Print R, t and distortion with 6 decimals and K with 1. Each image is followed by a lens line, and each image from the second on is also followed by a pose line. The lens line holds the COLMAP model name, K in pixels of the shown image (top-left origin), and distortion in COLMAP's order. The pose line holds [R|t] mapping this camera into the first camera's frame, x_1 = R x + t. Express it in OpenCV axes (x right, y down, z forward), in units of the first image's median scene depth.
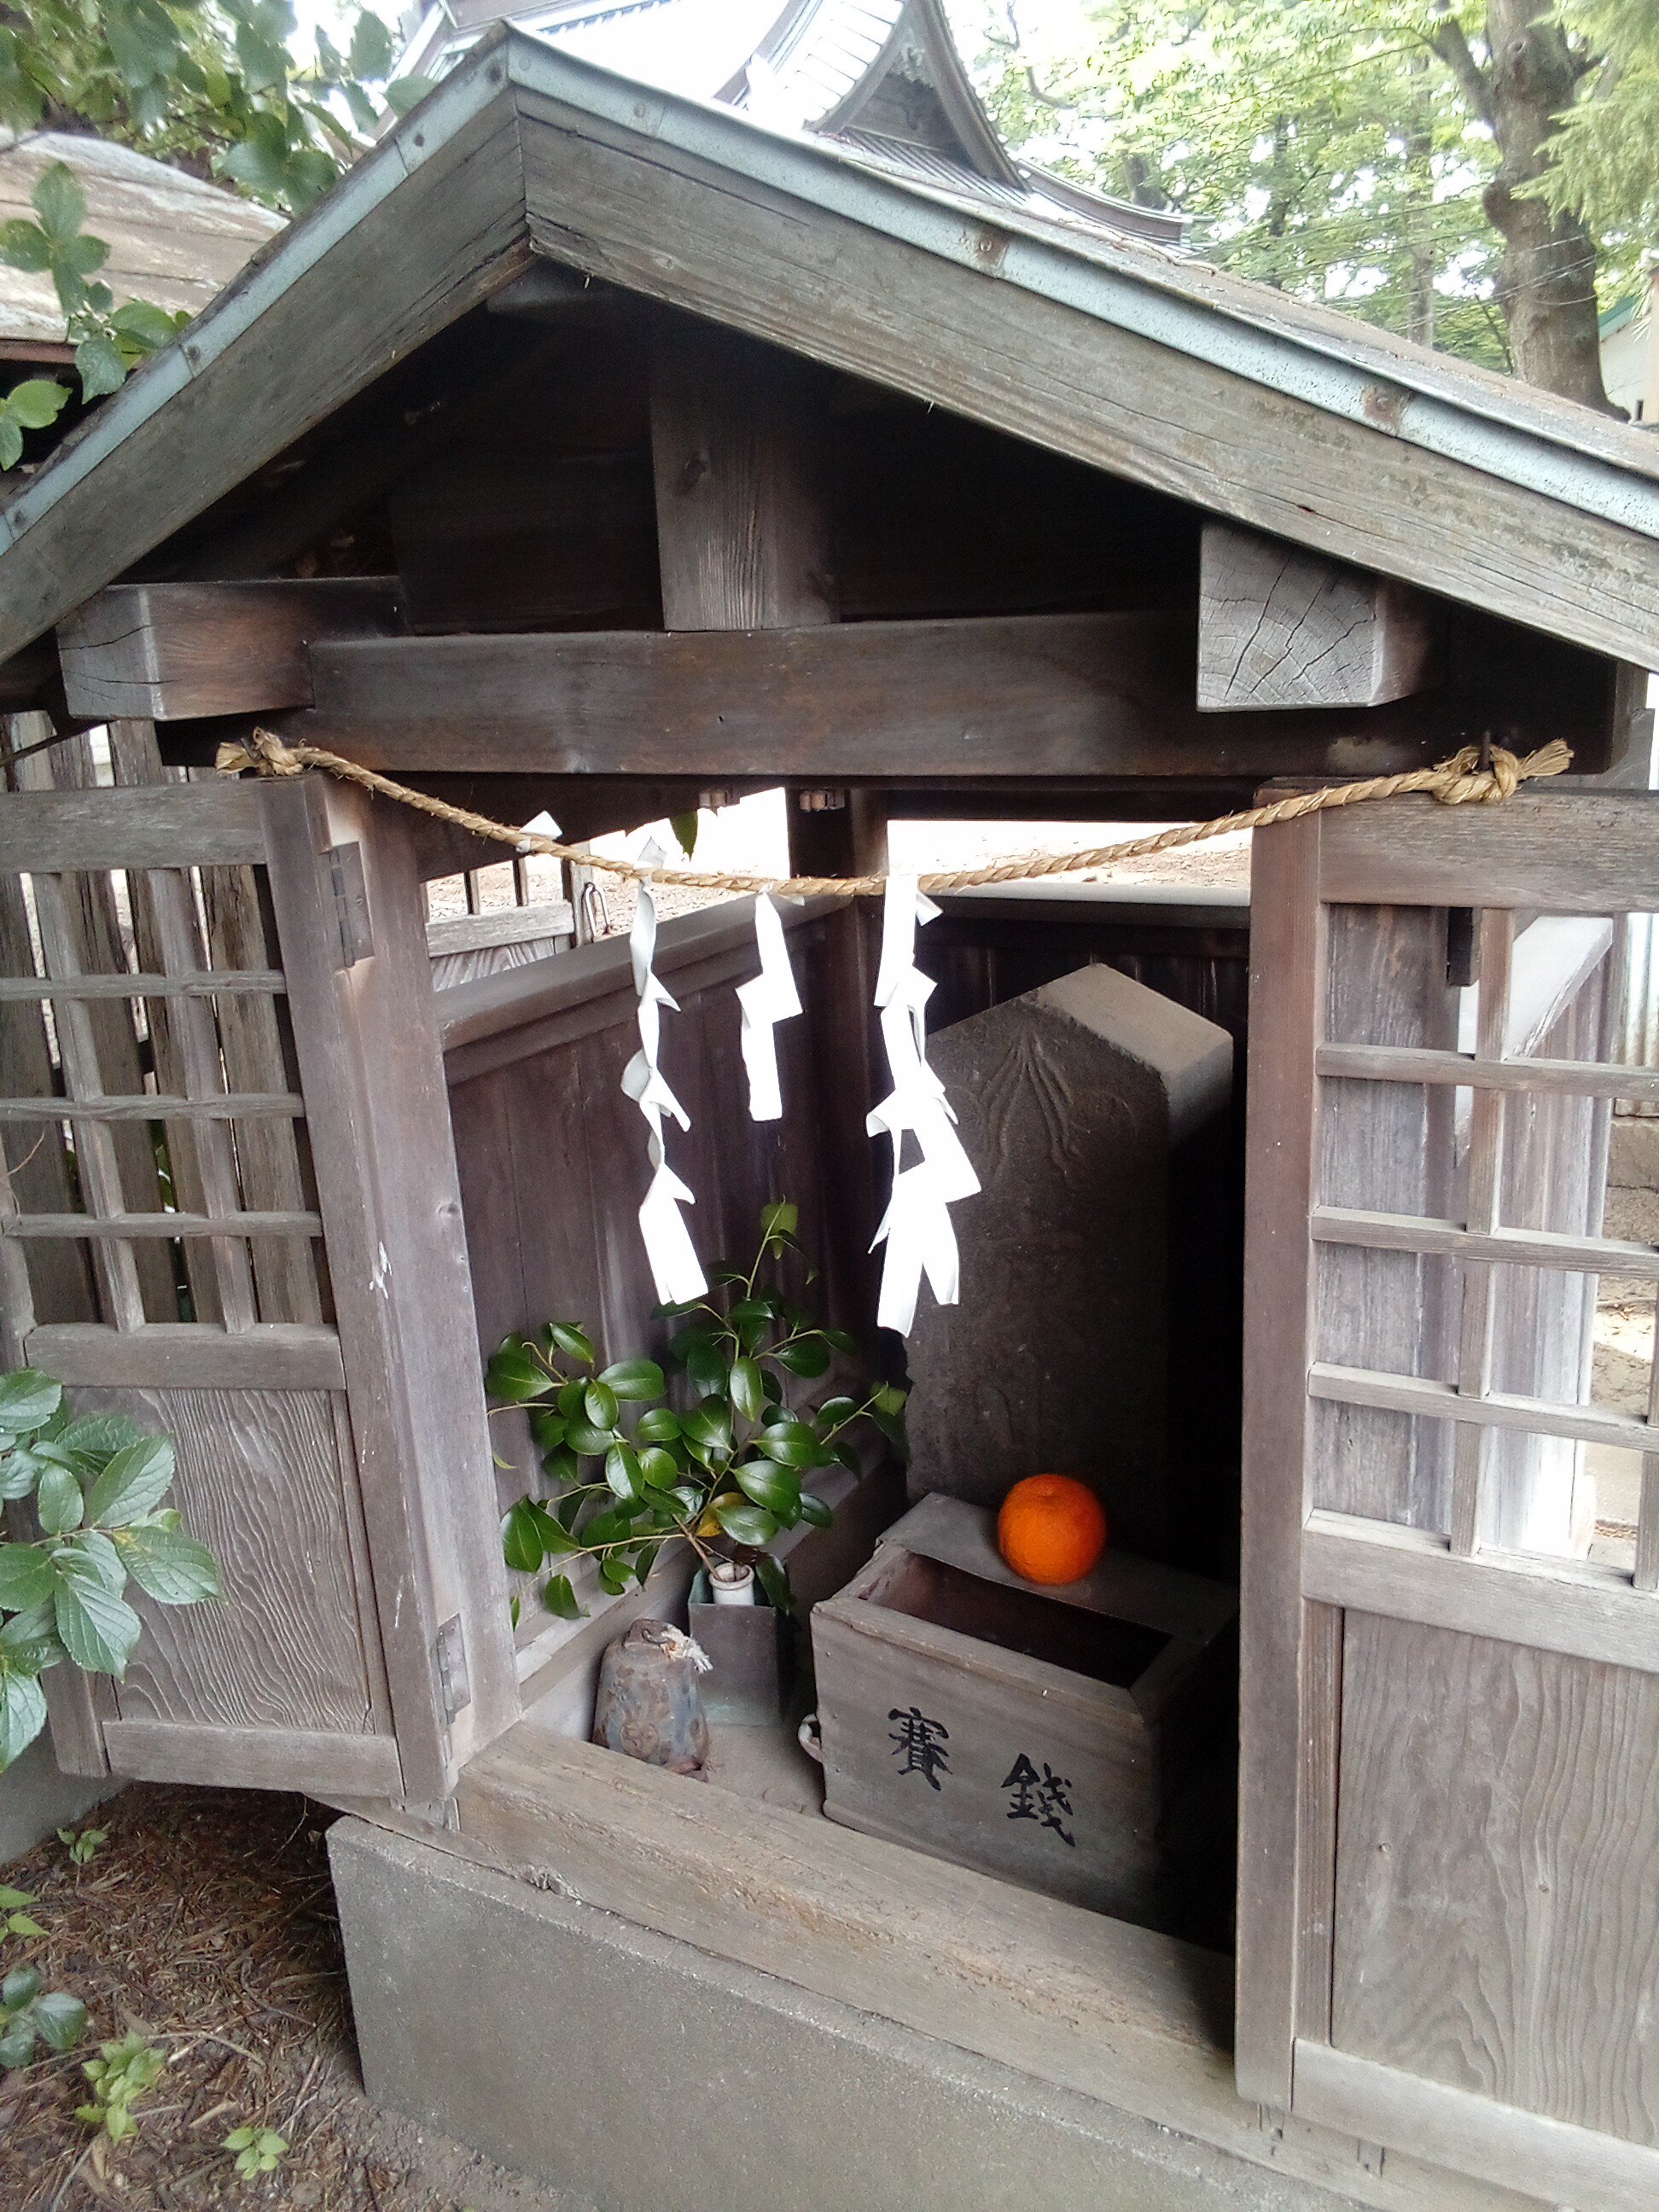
lens RADIAL K [[1808.5, 0, 829.5], [0, 1808.5, 1106.0], [0, 0, 1]] dist [0.095939, -0.156690]
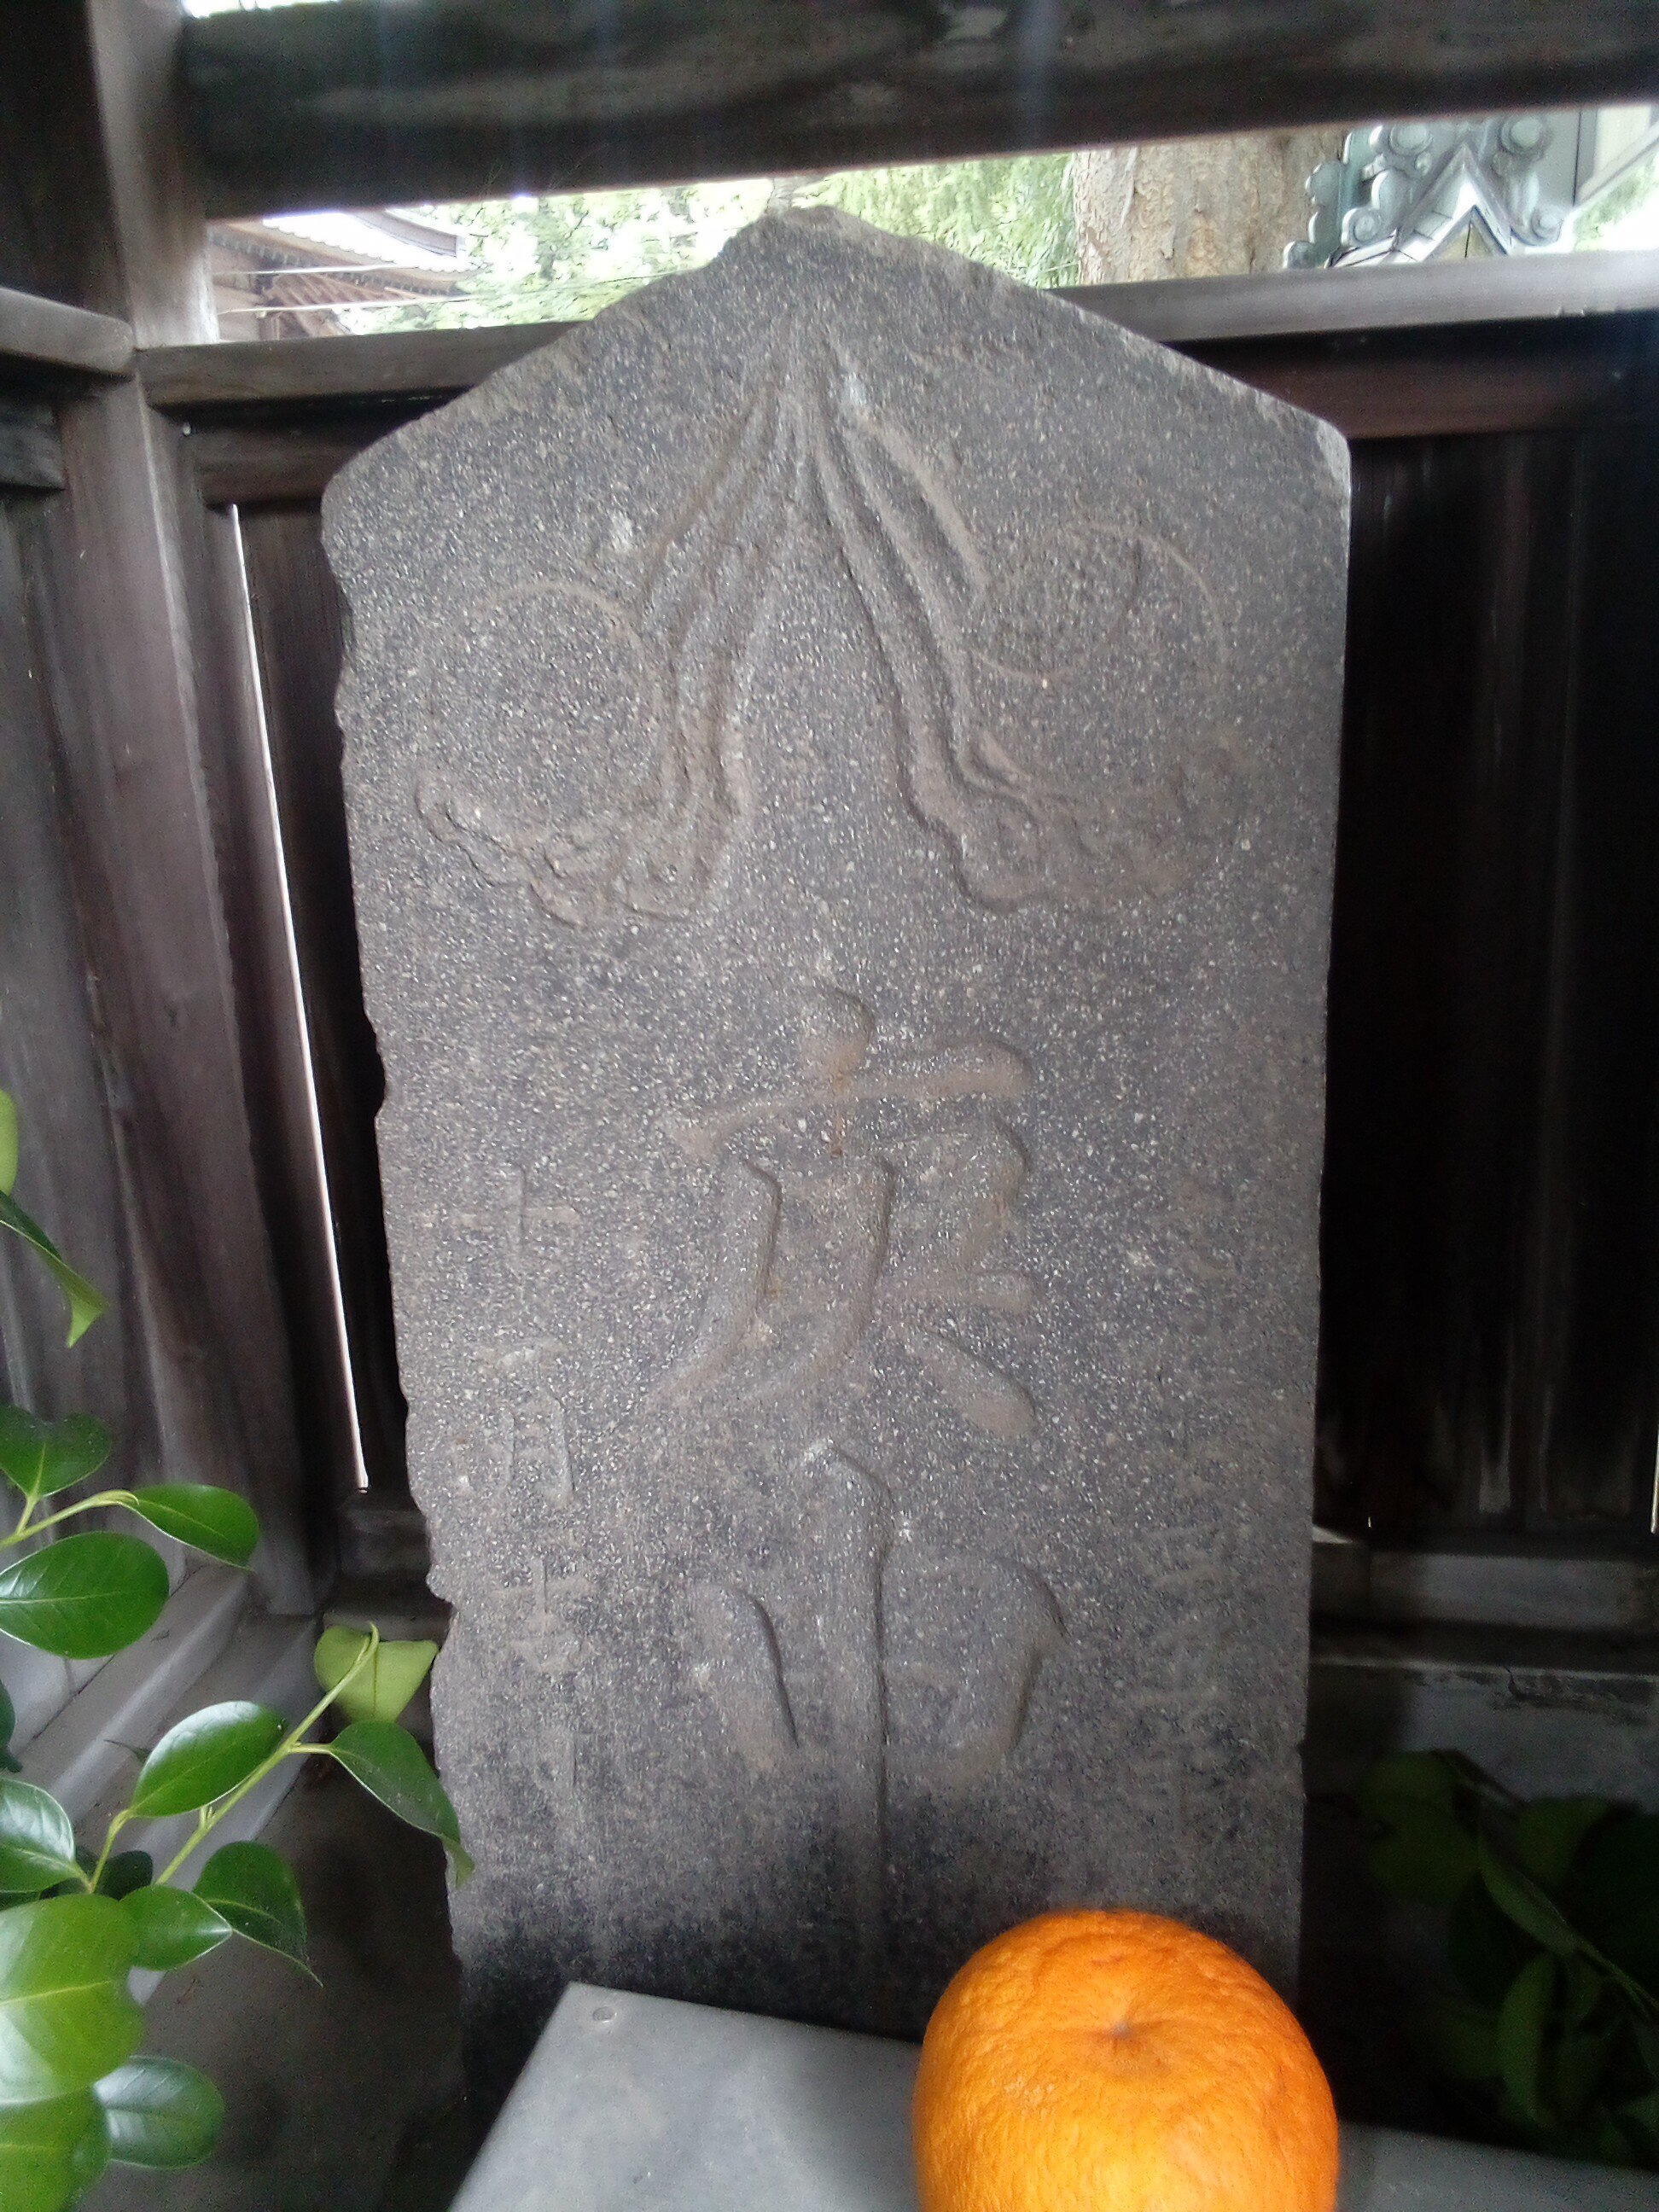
lens RADIAL K [[1808.5, 0, 829.5], [0, 1808.5, 1106.0], [0, 0, 1]] dist [0.095939, -0.156690]
pose [[0.933794, -0.080954, 0.348532, 0.003516], [0.089918, 0.995903, -0.009591, 0.079358], [-0.346328, 0.040296, 0.937248, 0.723182]]
